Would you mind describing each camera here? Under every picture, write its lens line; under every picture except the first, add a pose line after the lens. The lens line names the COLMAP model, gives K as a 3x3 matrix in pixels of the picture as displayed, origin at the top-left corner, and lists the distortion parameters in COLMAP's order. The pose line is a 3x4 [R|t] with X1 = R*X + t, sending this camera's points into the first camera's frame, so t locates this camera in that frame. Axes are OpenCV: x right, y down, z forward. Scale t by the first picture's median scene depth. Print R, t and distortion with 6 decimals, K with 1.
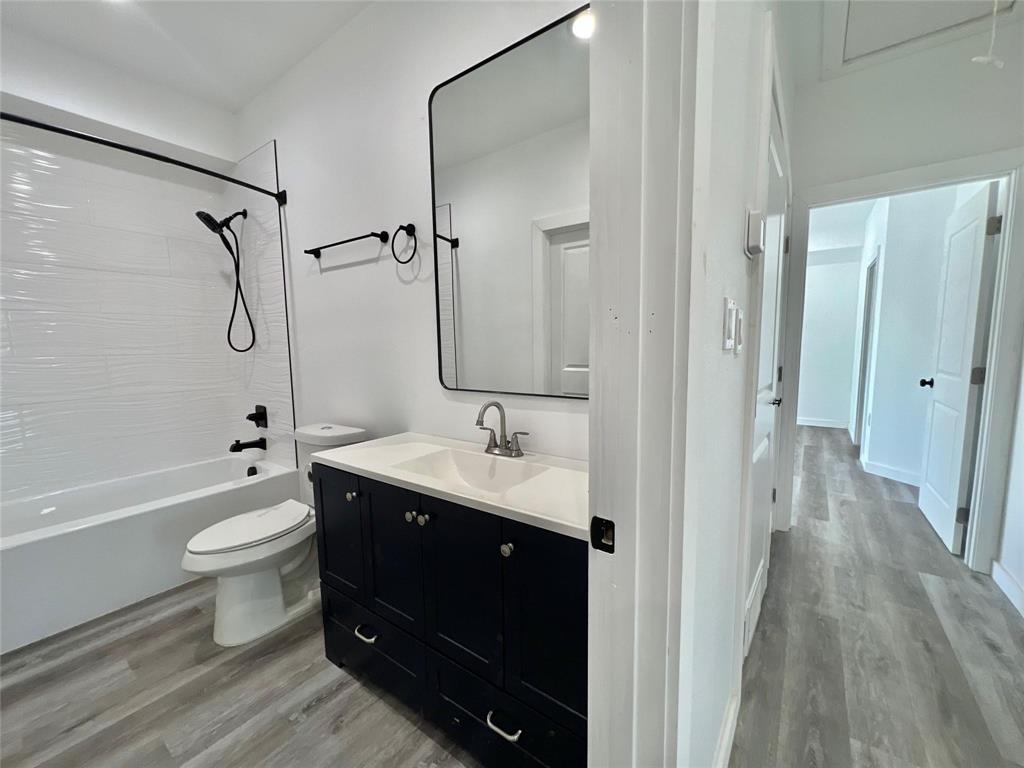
lens RADIAL K [[404.7, 0, 516.4], [0, 404.7, 387.9], [0, 0, 1]] dist [-0.002449, -0.000039]
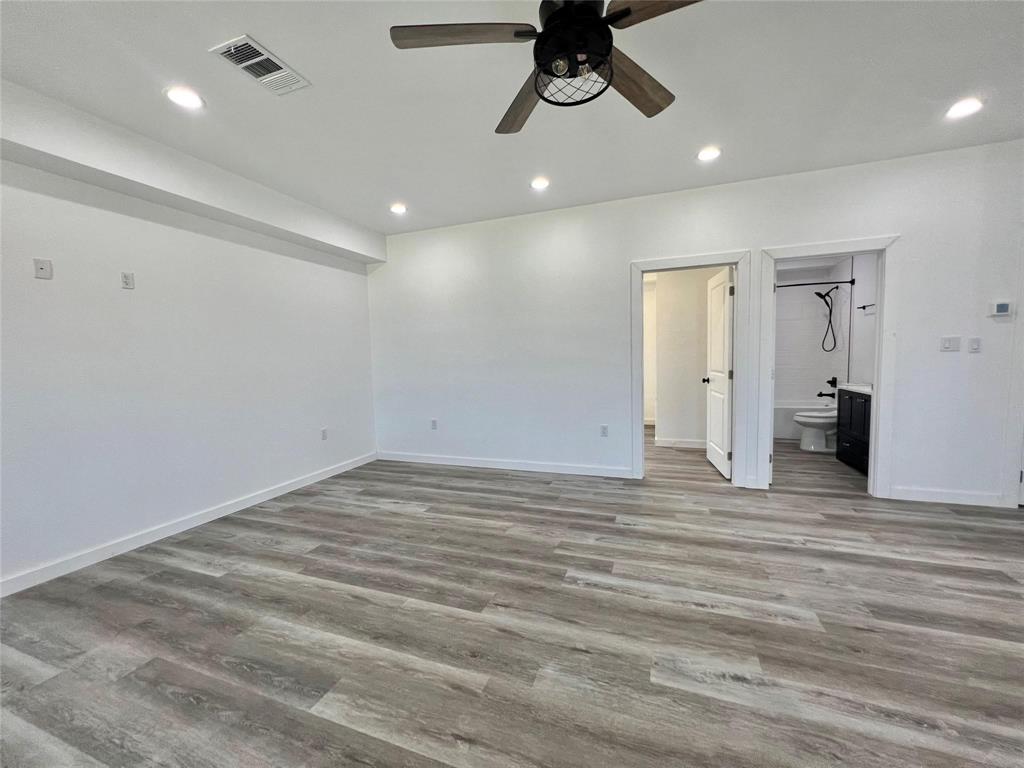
lens RADIAL K [[404.7, 0, 512.9], [0, 404.7, 387.4], [0, 0, 1]] dist [-0.002449, -0.000039]
pose [[0.257313, 0.083262, -0.962734, 1.029653], [-0.073780, 0.995066, 0.066339, 0.087092], [0.963507, 0.053960, 0.262186, -1.236417]]
